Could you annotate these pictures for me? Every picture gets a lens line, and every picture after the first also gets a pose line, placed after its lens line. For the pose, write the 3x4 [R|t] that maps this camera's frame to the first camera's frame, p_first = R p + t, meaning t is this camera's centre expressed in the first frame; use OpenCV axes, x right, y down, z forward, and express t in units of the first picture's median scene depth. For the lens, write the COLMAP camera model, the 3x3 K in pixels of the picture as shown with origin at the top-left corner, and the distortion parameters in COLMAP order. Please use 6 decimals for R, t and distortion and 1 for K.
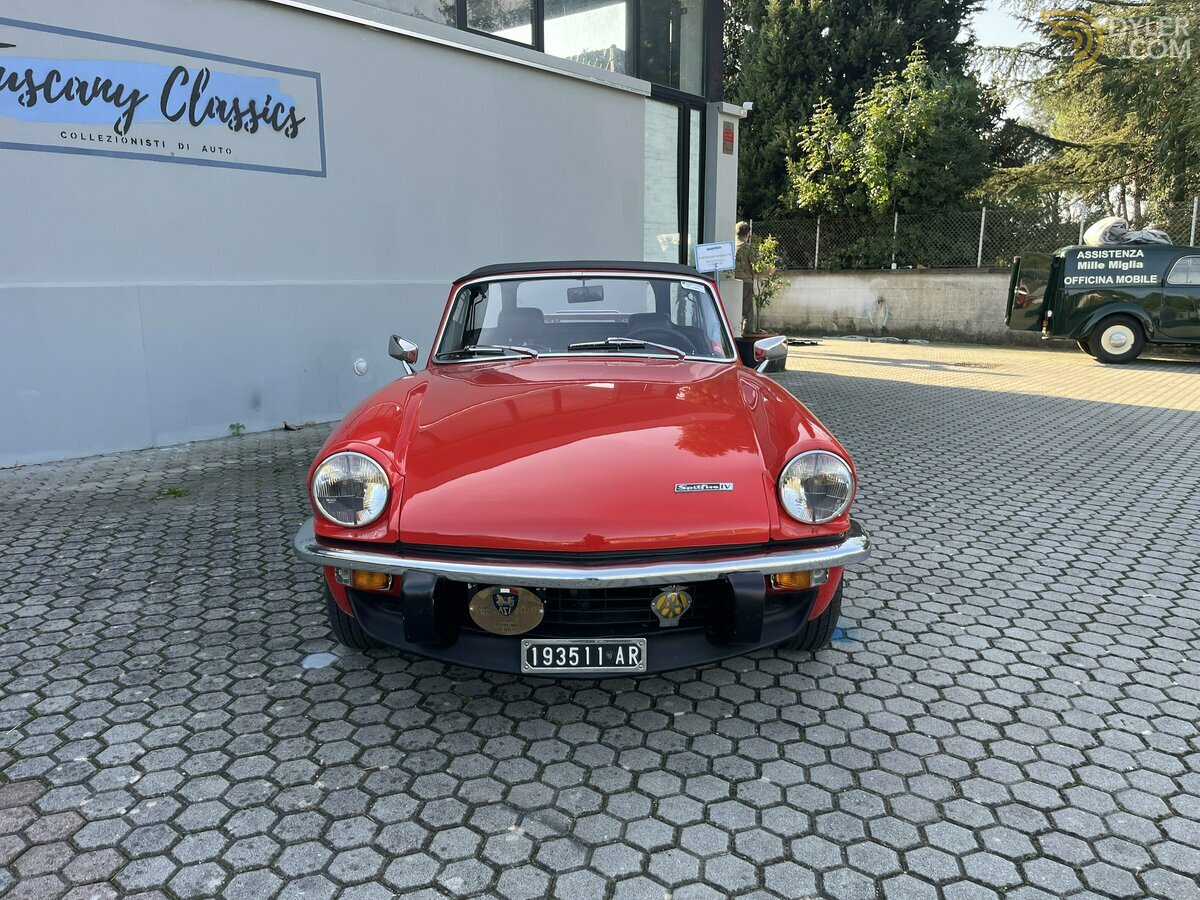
lens RADIAL K [[909.0, 0, 601.2], [0, 909.0, 441.1], [0, 0, 1]] dist [0.063786, -0.093801]
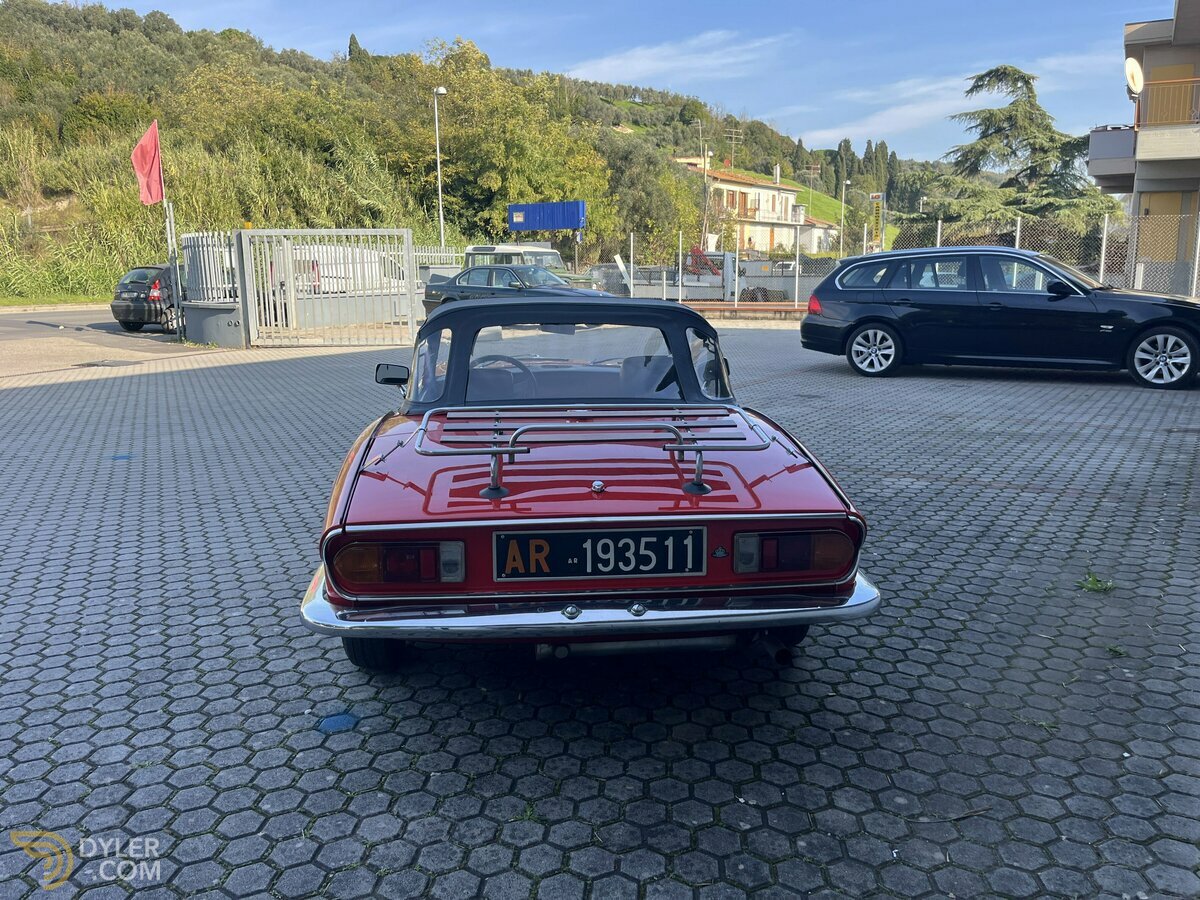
lens RADIAL K [[909.0, 0, 594.7], [0, 909.0, 451.8], [0, 0, 1]] dist [0.063786, -0.093801]
pose [[-0.996874, 0.025056, -0.074935, 0.016962], [-0.004726, 0.927782, 0.373093, -0.297028], [0.078872, 0.372281, -0.924763, 1.440316]]
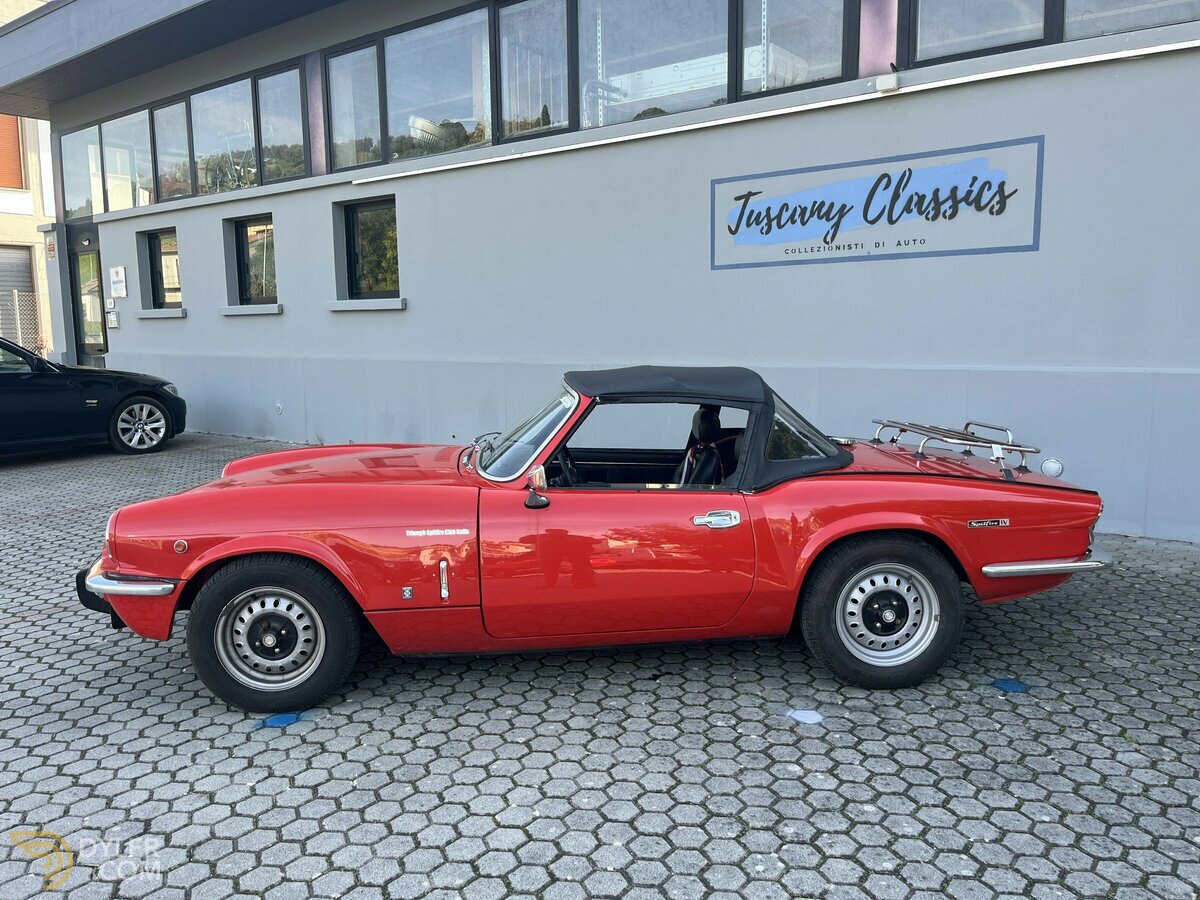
lens RADIAL K [[909.0, 0, 602.3], [0, 909.0, 453.5], [0, 0, 1]] dist [0.063786, -0.093801]
pose [[0.037341, 0.134024, -0.990274, 0.712445], [-0.172085, 0.977024, 0.125742, -0.166292], [0.984374, 0.165716, 0.059546, 0.691560]]
